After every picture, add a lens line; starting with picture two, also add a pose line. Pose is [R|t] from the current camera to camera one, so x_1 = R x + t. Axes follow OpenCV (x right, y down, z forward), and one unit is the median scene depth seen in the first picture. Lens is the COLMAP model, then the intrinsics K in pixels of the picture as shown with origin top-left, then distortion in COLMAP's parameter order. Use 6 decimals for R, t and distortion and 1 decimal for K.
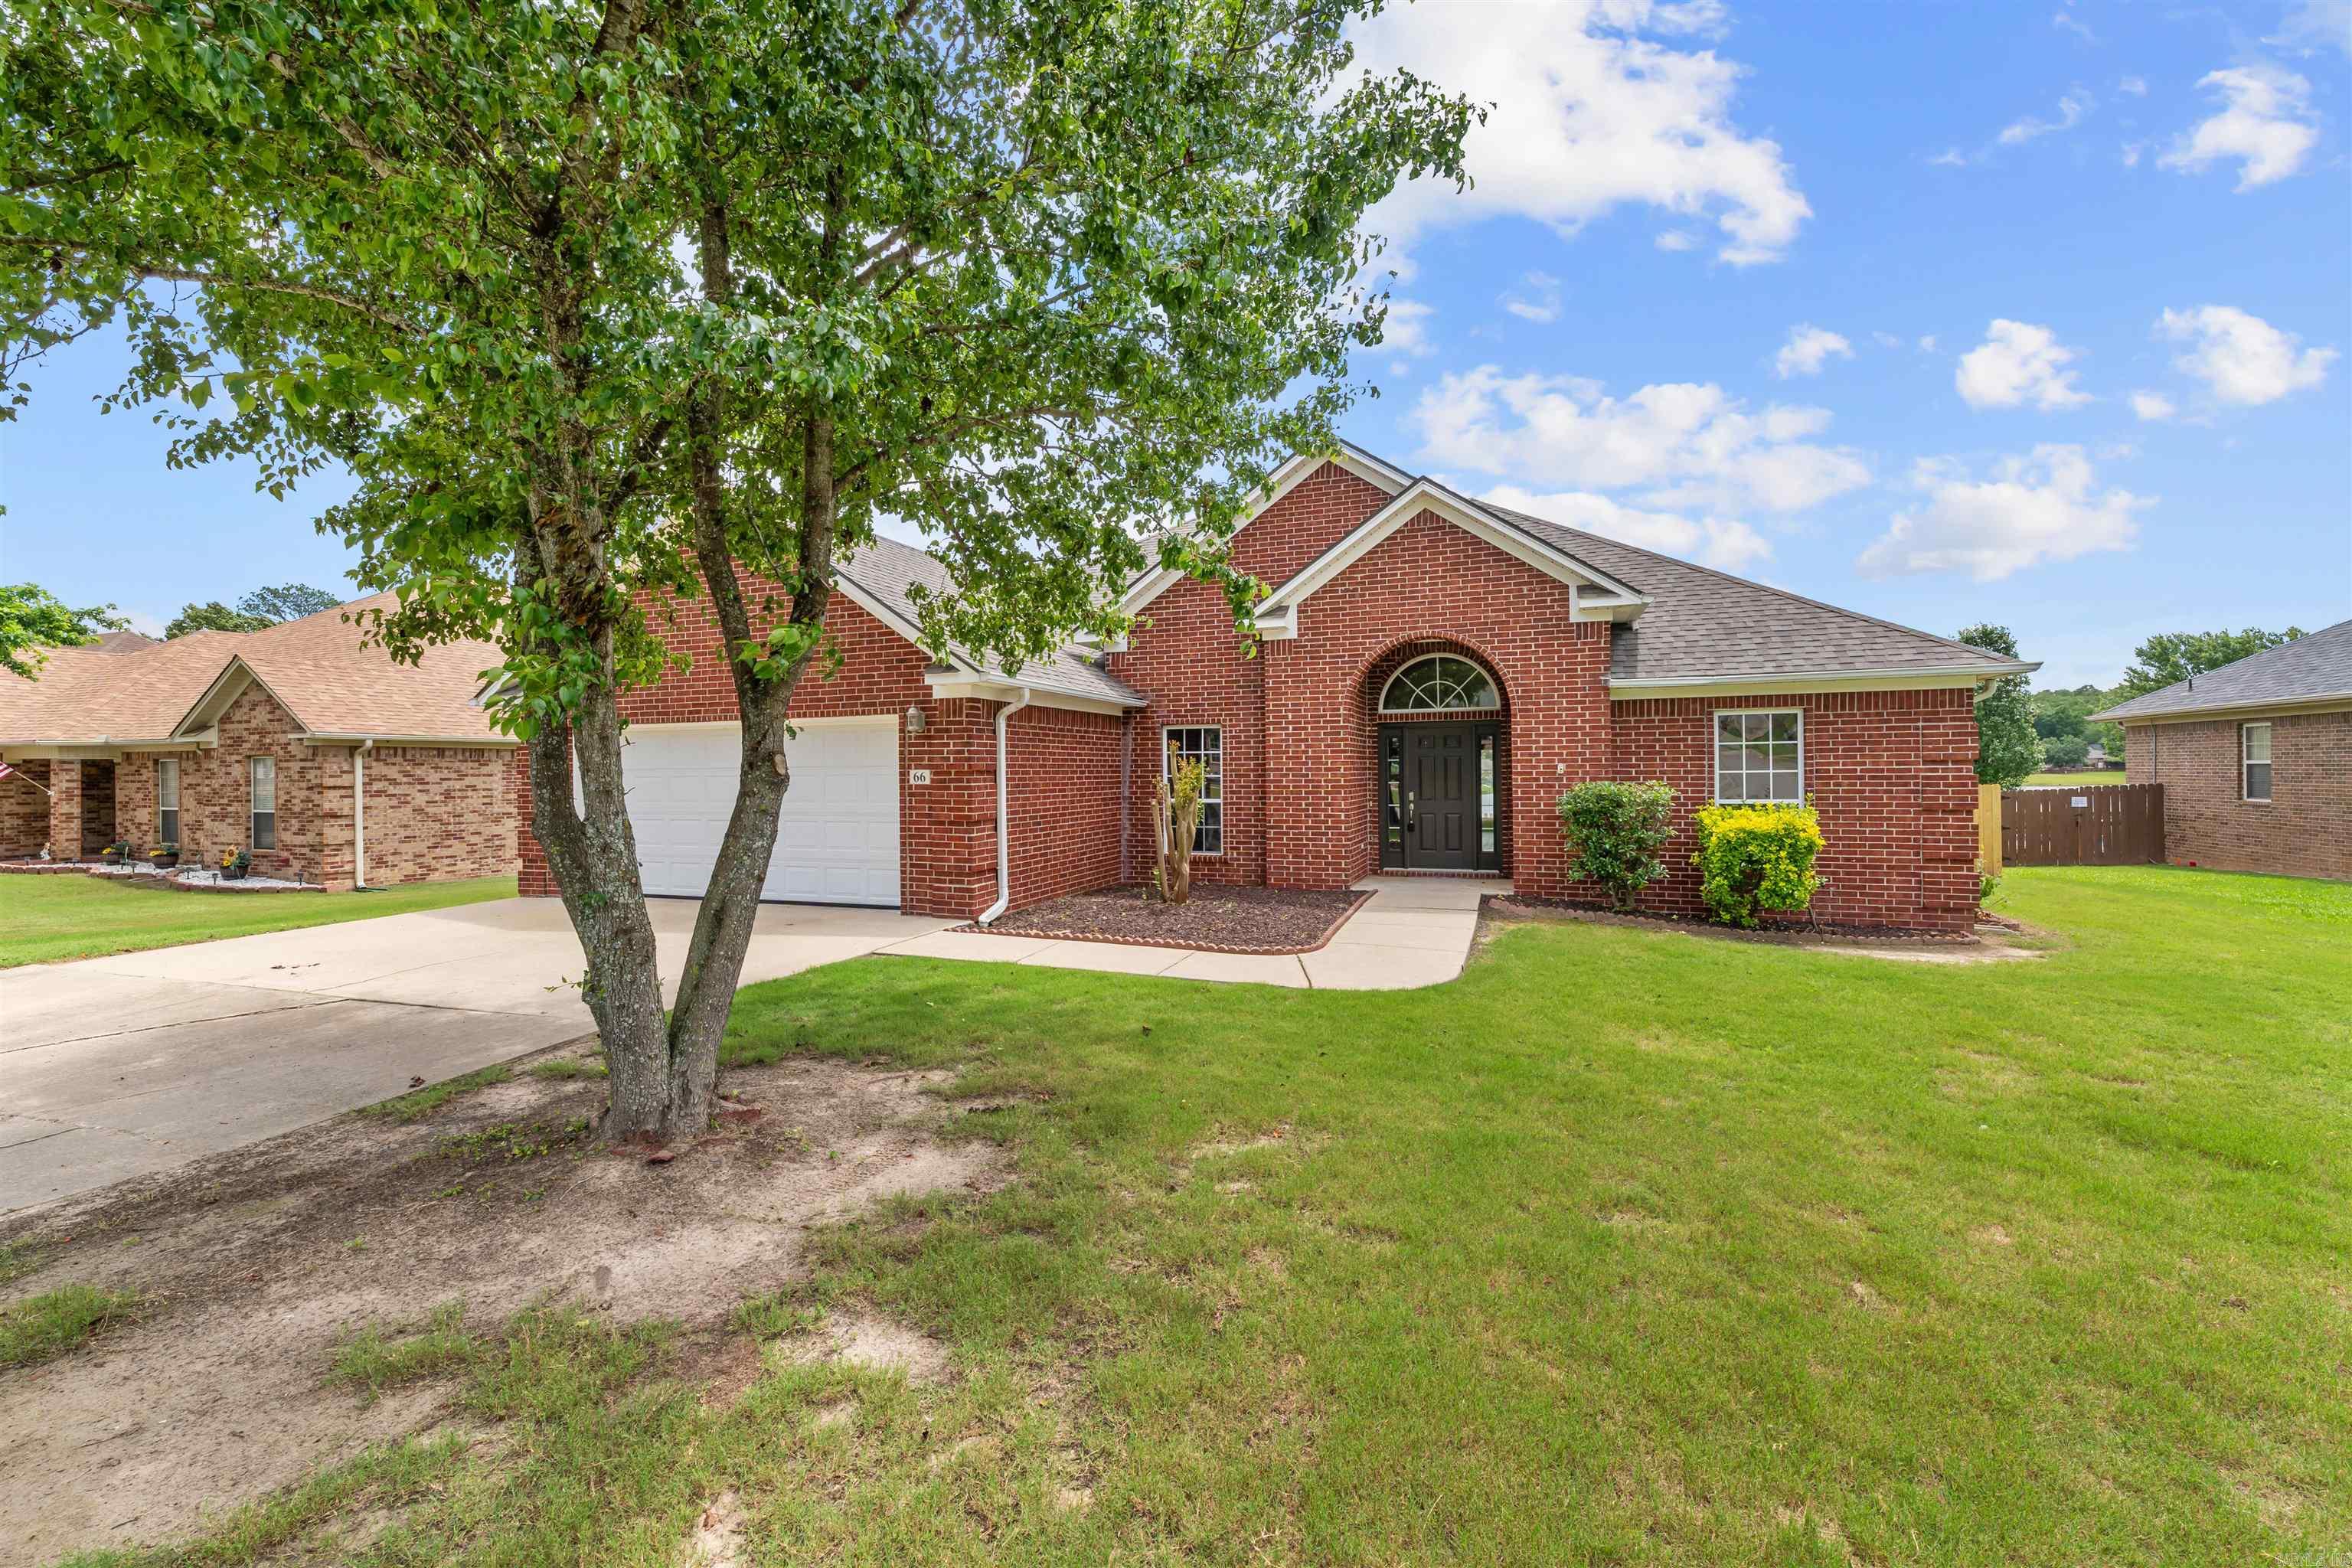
lens RADIAL K [[951.5, 0, 1171.0], [0, 951.5, 769.8], [0, 0, 1]] dist [0.010891, -0.004573]
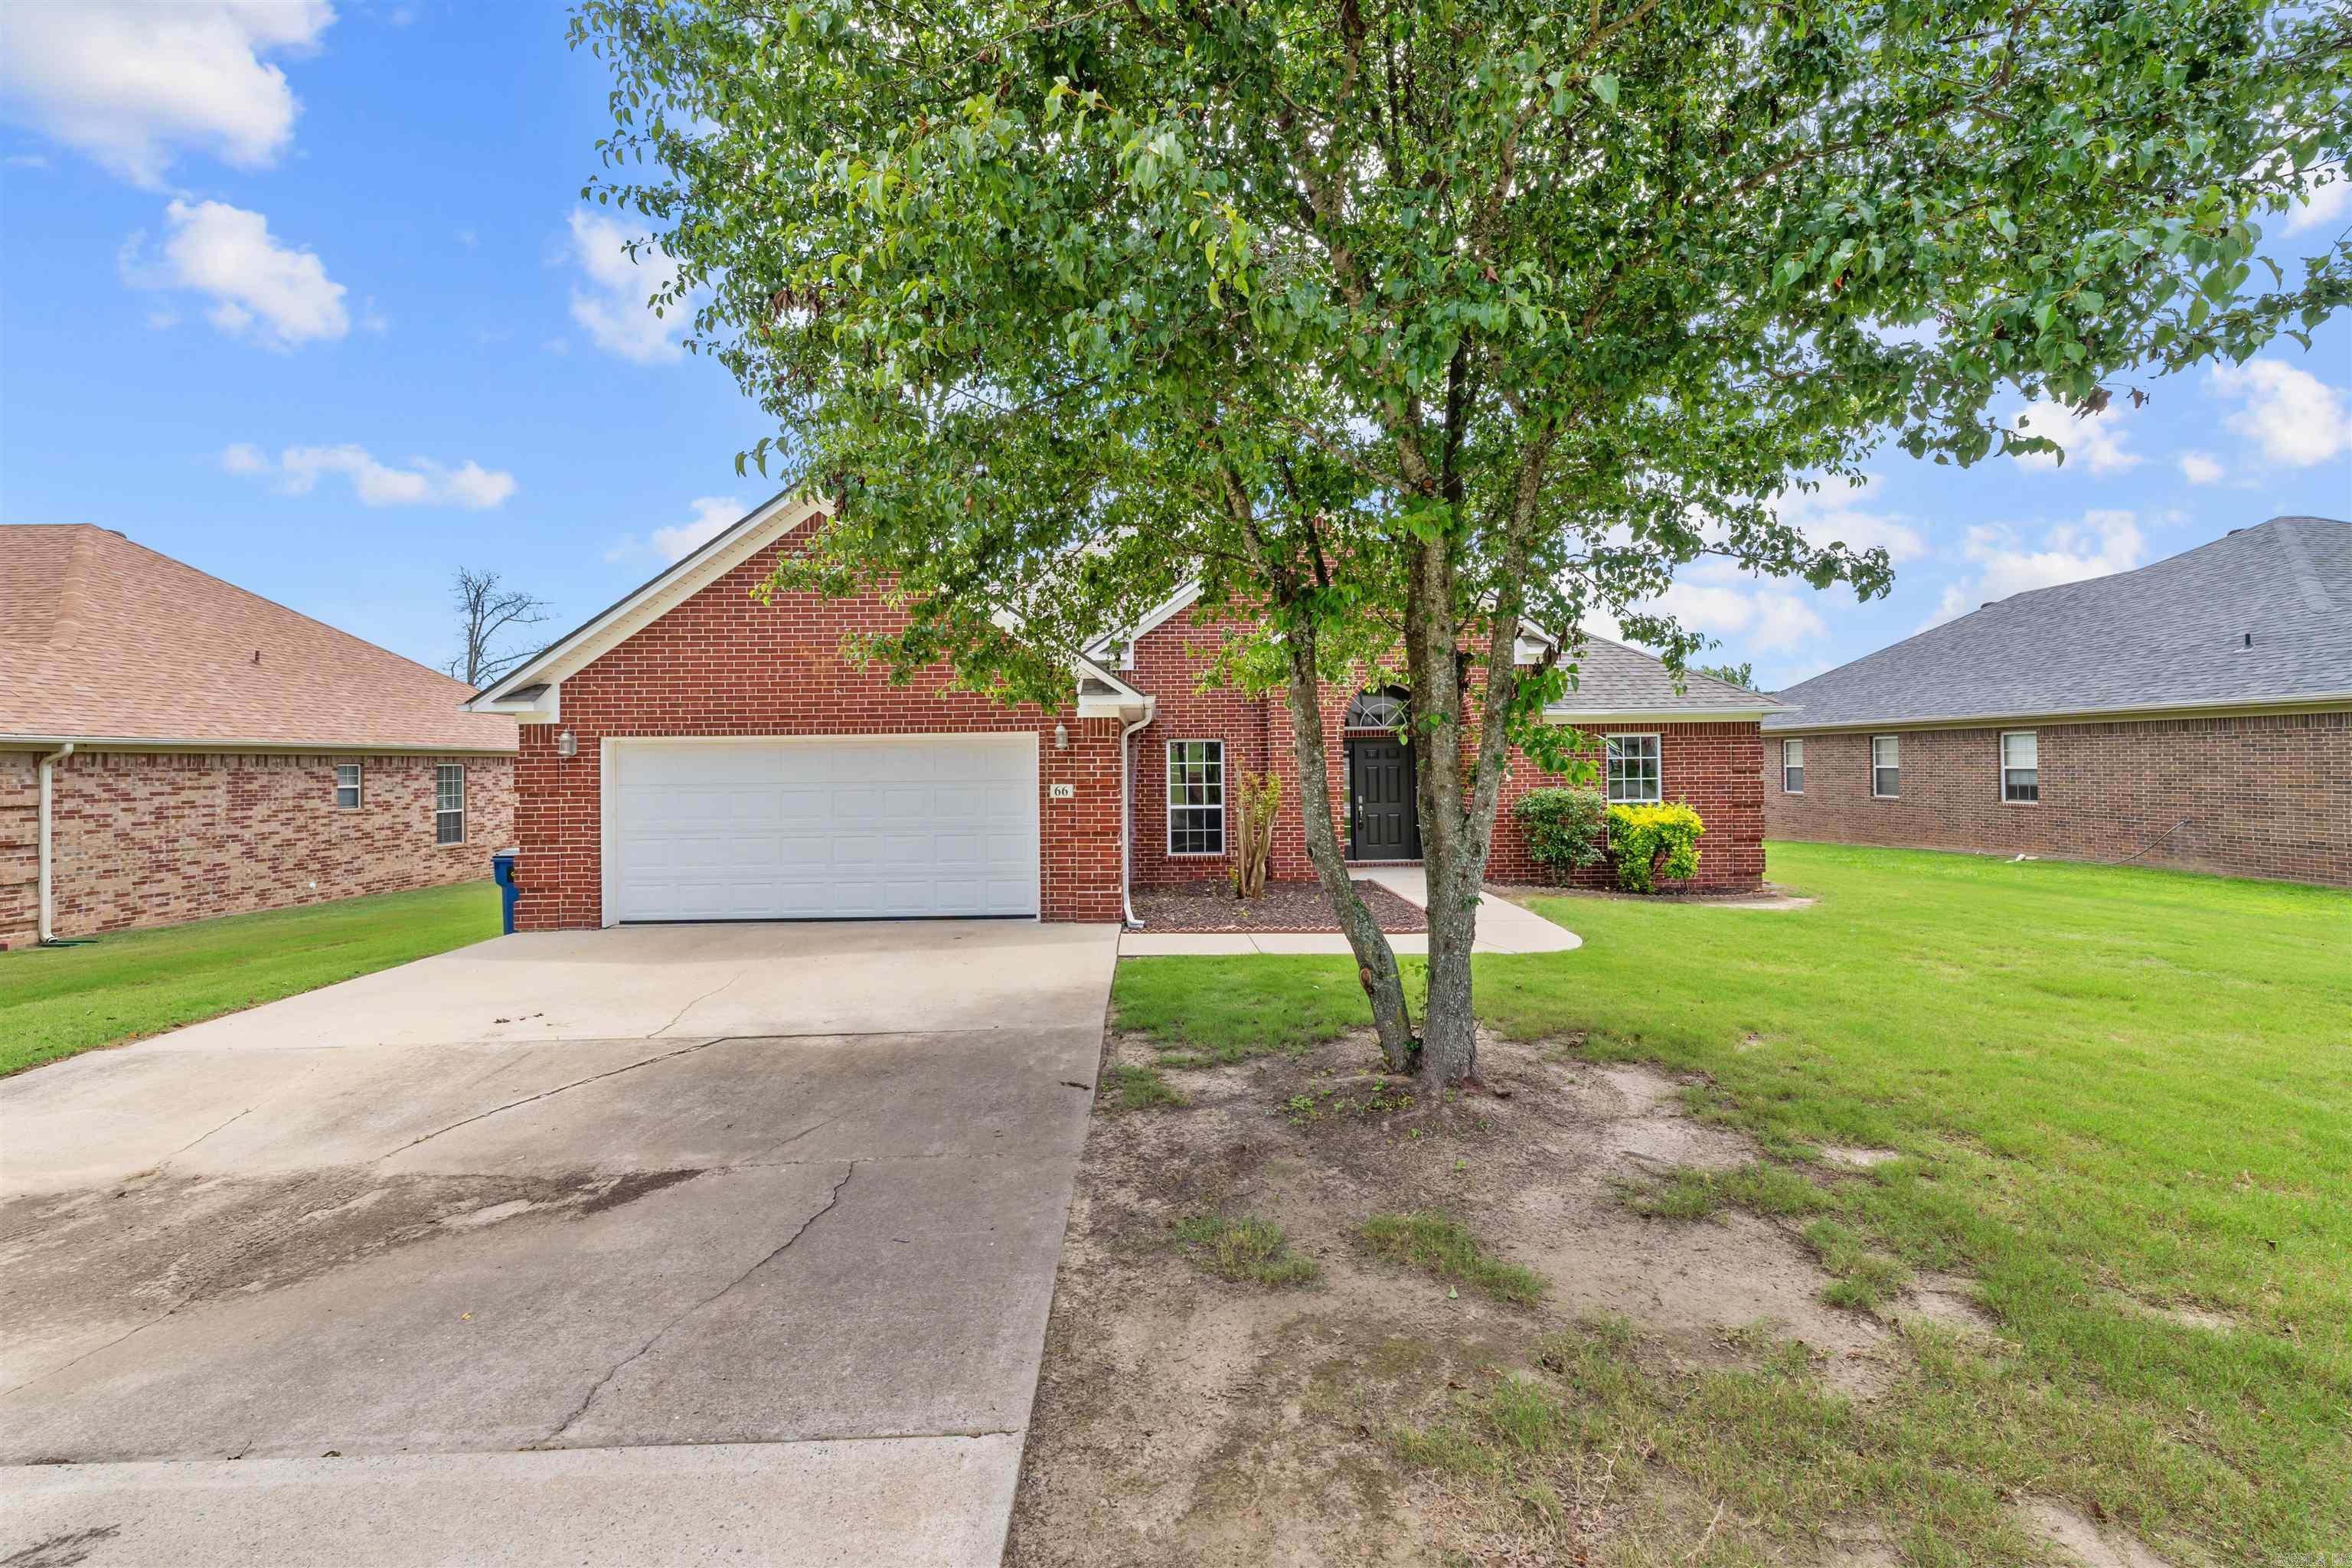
lens RADIAL K [[951.5, 0, 1171.0], [0, 951.5, 769.8], [0, 0, 1]] dist [0.010891, -0.004573]
pose [[0.931041, -0.003918, 0.364894, -0.528233], [0.002641, 0.999989, 0.003997, -0.019627], [-0.364906, -0.002758, 0.931040, -0.027571]]
